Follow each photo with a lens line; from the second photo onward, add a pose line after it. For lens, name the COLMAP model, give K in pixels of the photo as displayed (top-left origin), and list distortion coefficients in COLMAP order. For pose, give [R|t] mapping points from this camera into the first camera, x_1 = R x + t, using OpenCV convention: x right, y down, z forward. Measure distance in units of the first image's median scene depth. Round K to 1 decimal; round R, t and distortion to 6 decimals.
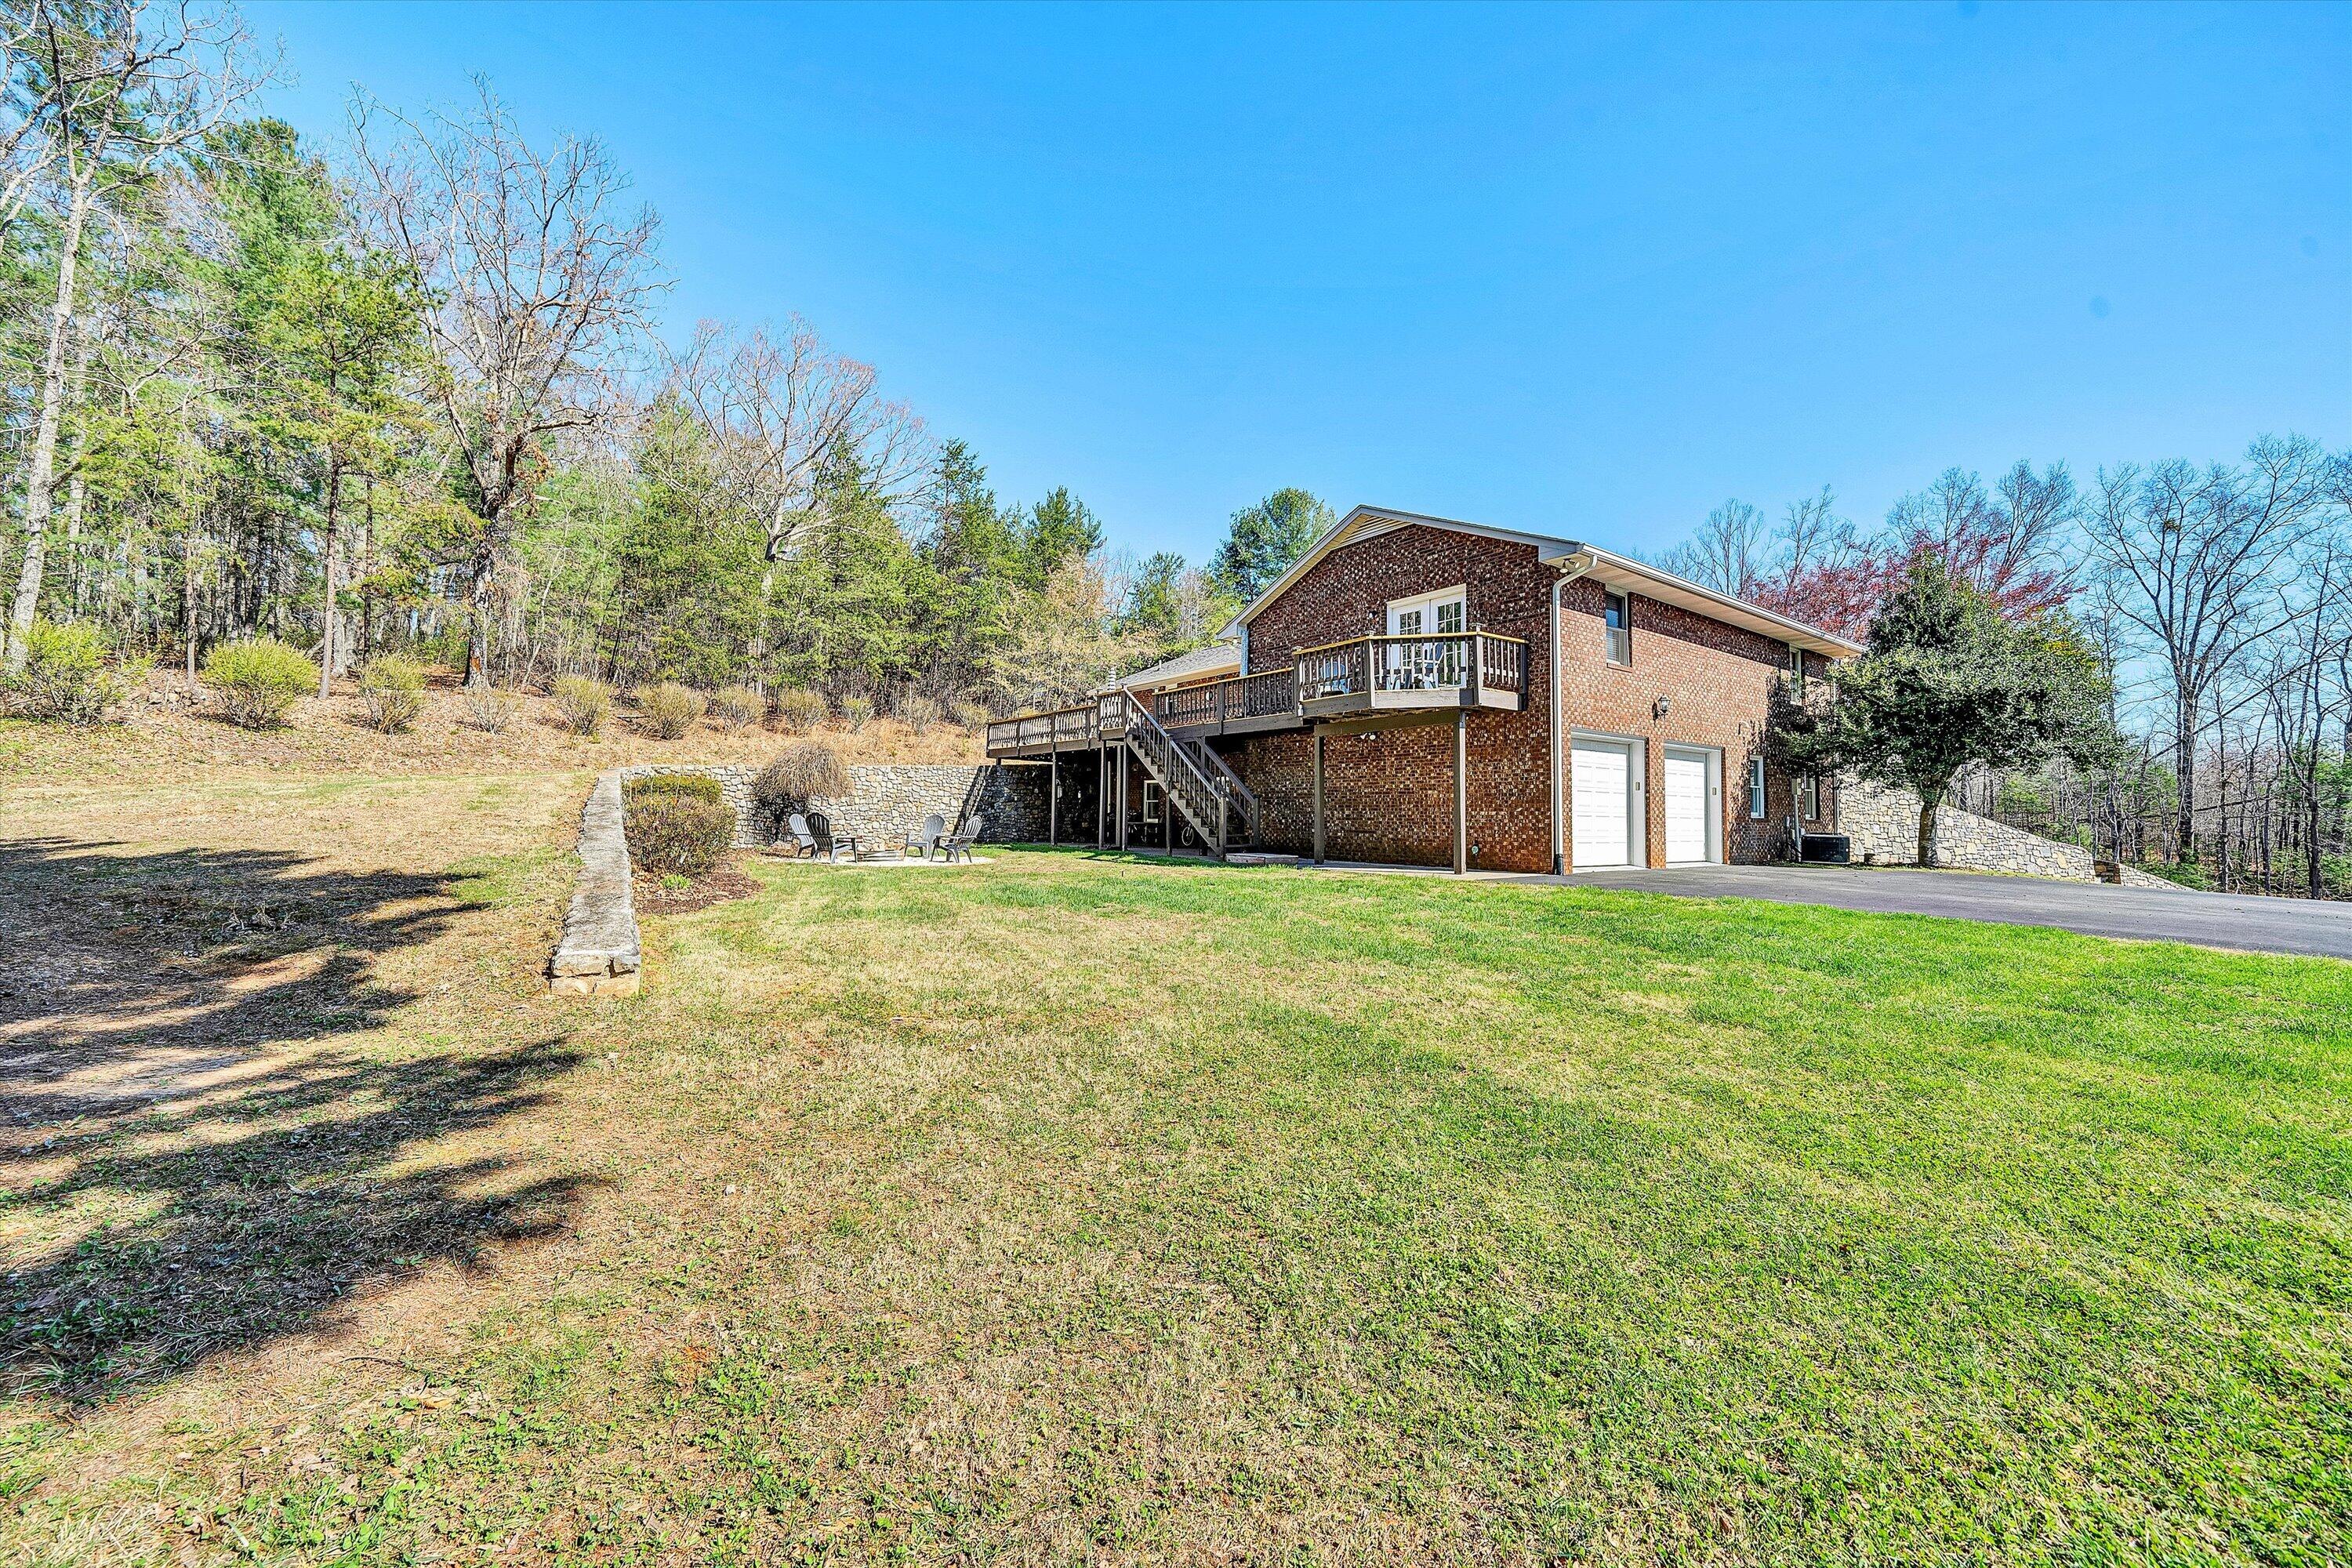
lens RADIAL K [[876.4, 0, 1170.0], [0, 876.4, 784.0], [0, 0, 1]] dist [-0.002178, -0.000221]
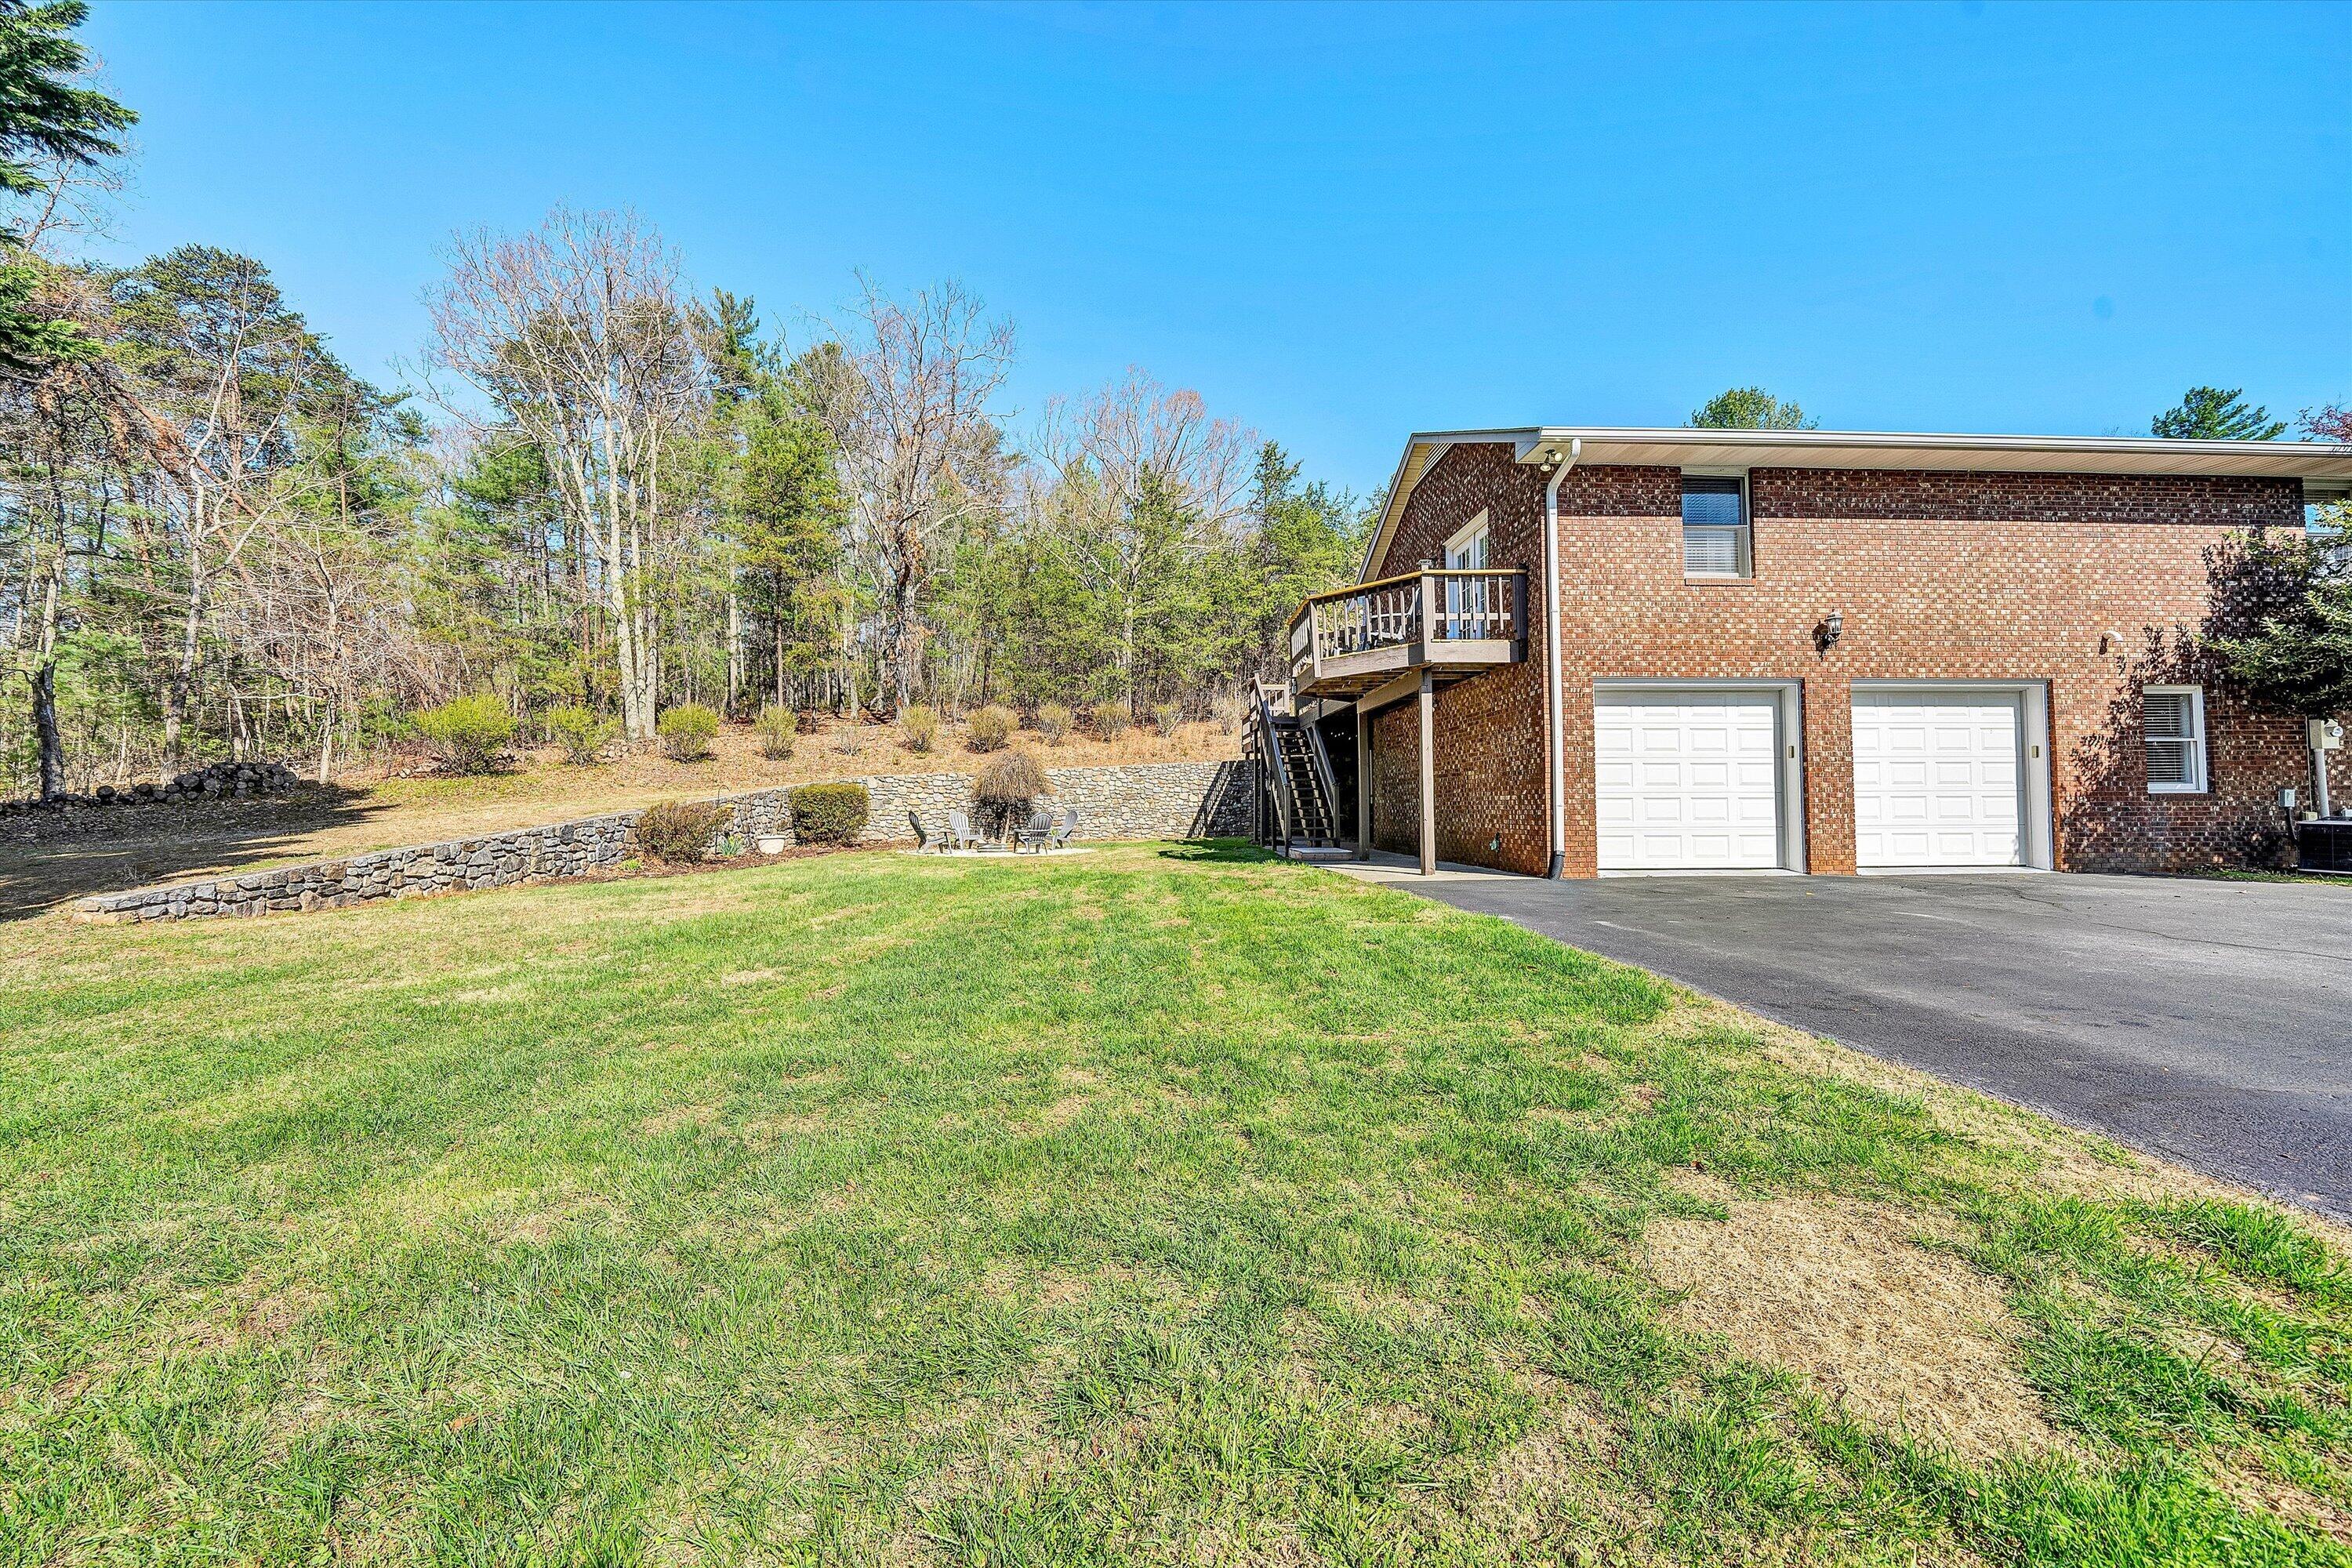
lens RADIAL K [[876.4, 0, 1170.3], [0, 876.4, 792.9], [0, 0, 1]] dist [-0.002178, -0.000221]
pose [[0.834648, -0.027944, -0.550074, 0.467288], [0.037713, 0.999268, 0.006461, 0.011013], [0.549490, -0.026138, 0.835091, 0.161604]]
